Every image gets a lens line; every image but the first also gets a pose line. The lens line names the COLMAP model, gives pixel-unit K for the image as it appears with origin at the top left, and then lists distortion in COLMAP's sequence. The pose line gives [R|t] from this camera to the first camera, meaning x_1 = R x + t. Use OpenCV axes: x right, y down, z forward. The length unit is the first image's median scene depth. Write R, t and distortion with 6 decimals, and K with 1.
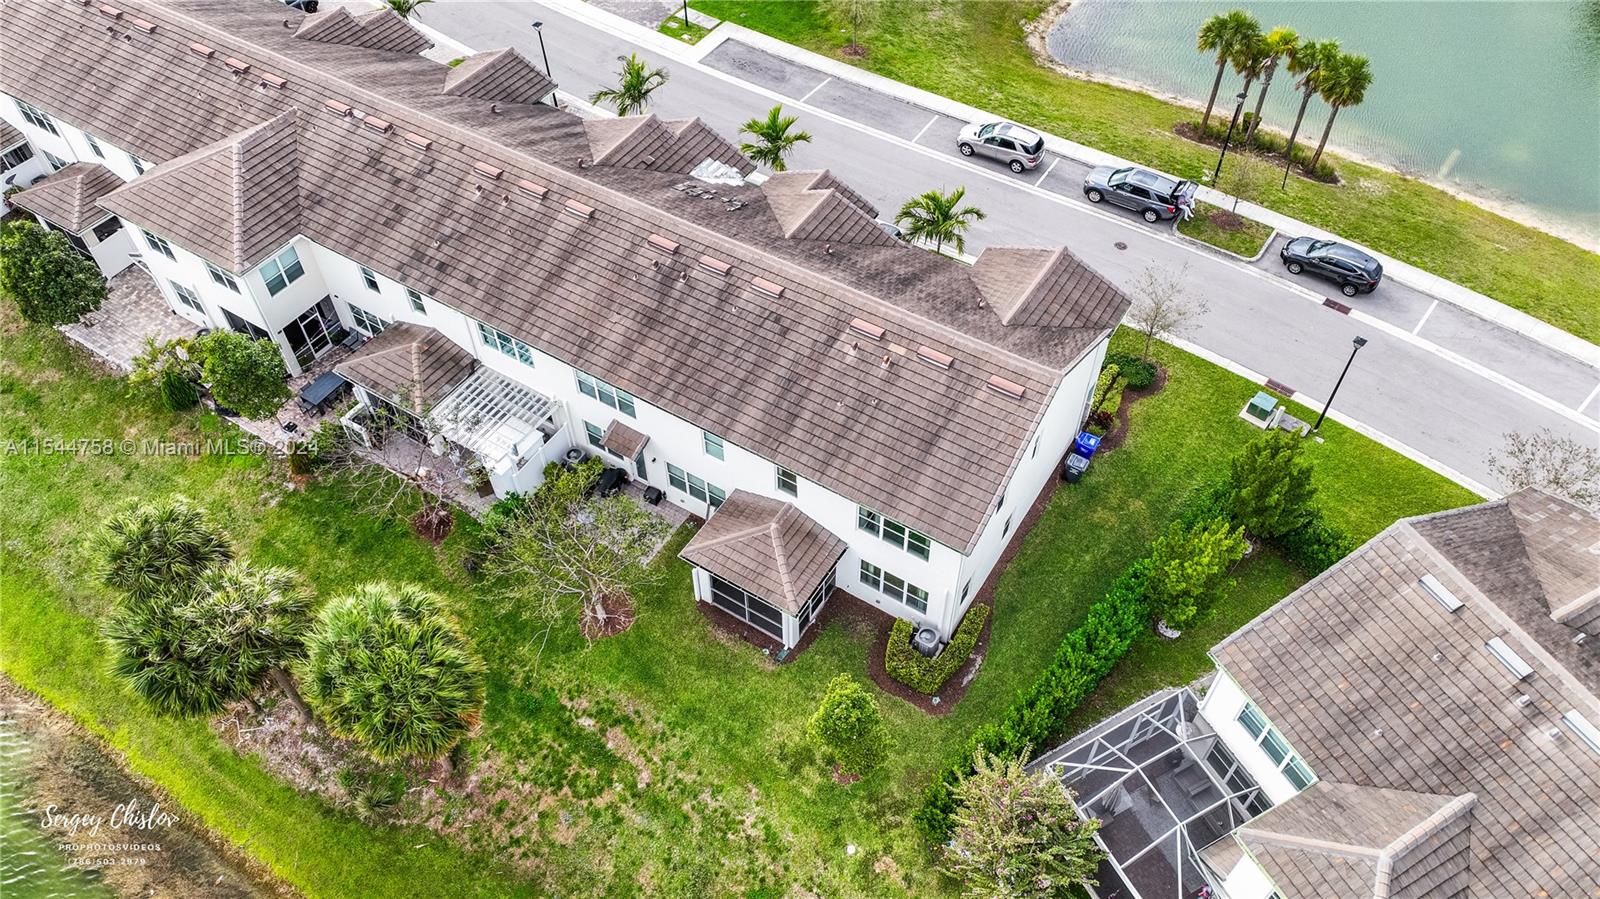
lens RADIAL K [[1136.4, 0, 806.6], [0, 1136.4, 446.9], [0, 0, 1]] dist [0.004017, 0.005739]
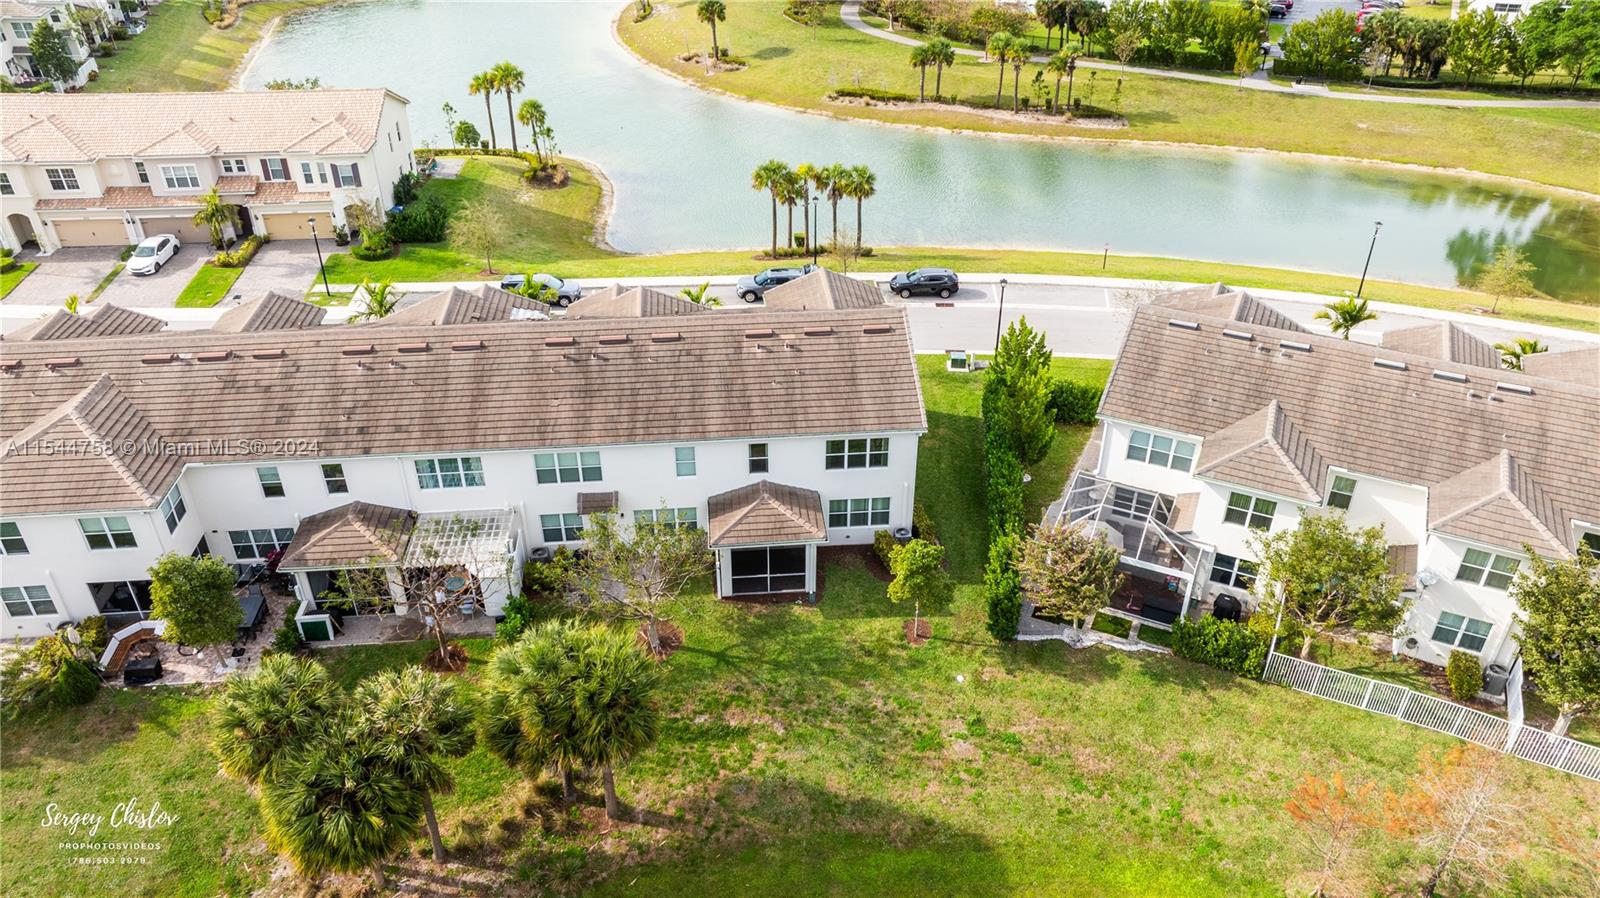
lens RADIAL K [[1126.2, 0, 800.0], [0, 1126.2, 449.0], [0, 0, 1]] dist [-0.022357, 0.007423]
pose [[0.797664, -0.320483, 0.510905, -0.601903], [0.455375, 0.875475, -0.161795, 0.238535], [-0.395432, 0.361711, 0.844274, -0.046804]]
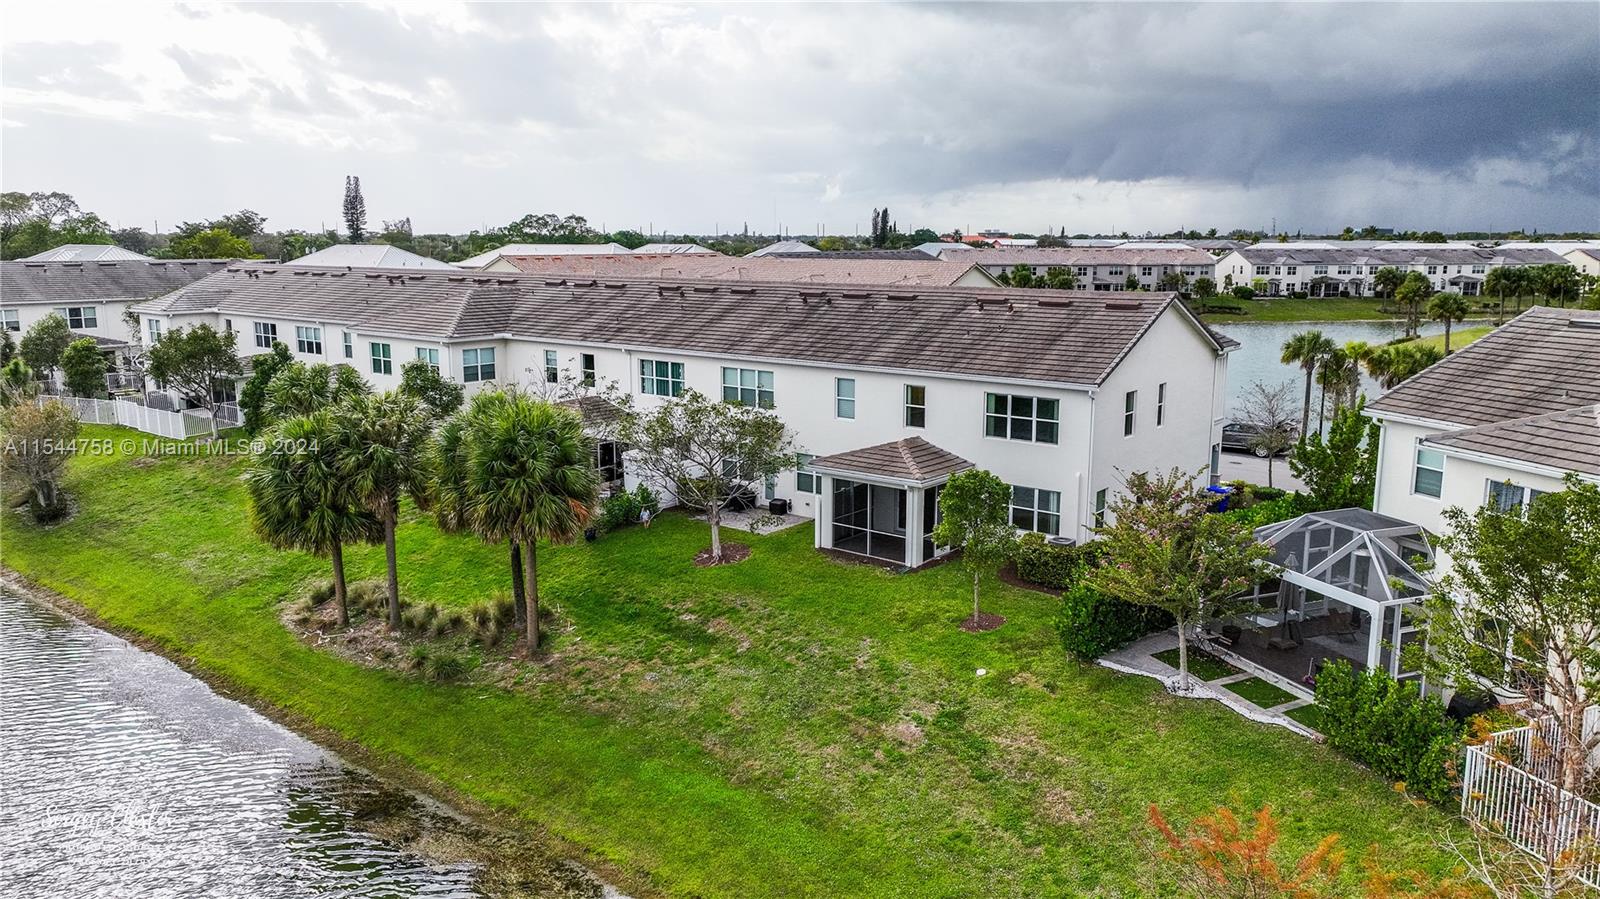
lens RADIAL K [[1136.4, 0, 806.6], [0, 1136.4, 446.9], [0, 0, 1]] dist [0.004017, 0.005739]
pose [[0.993501, 0.023520, -0.111365, 0.000374], [-0.088051, 0.778830, -0.621024, 0.712979], [0.072128, 0.626794, 0.775839, 0.214639]]
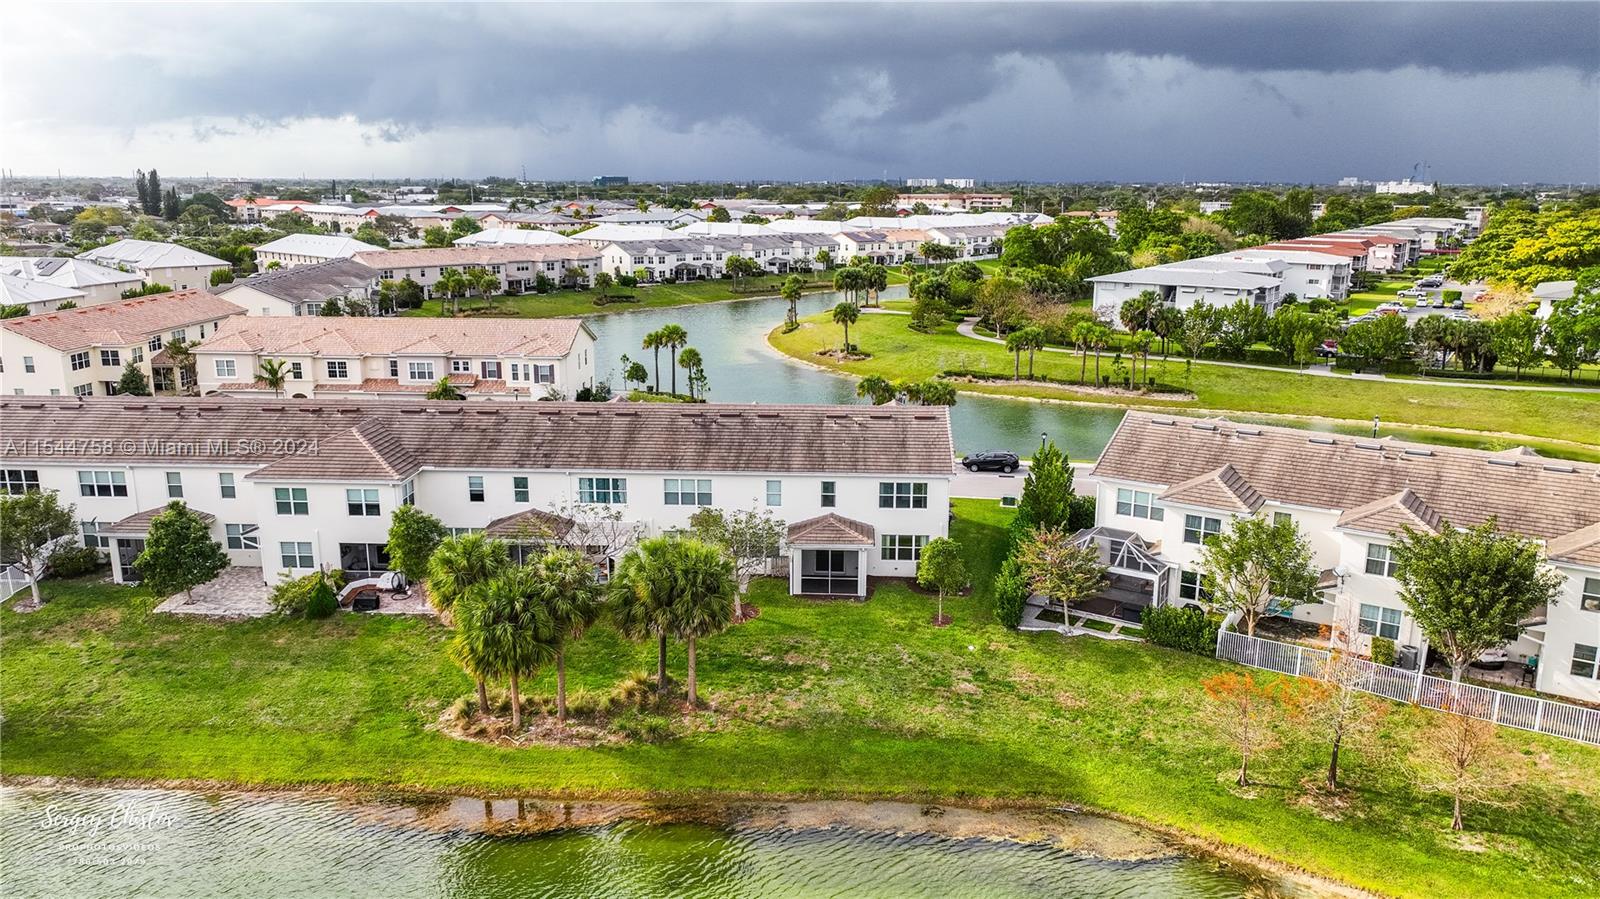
lens RADIAL K [[1136.4, 0, 806.6], [0, 1136.4, 446.9], [0, 0, 1]] dist [0.004017, 0.005739]
pose [[0.868790, -0.107834, 0.483297, -0.831356], [0.370994, 0.788184, -0.491050, 0.770293], [-0.327976, 0.605919, 0.724772, -0.216266]]
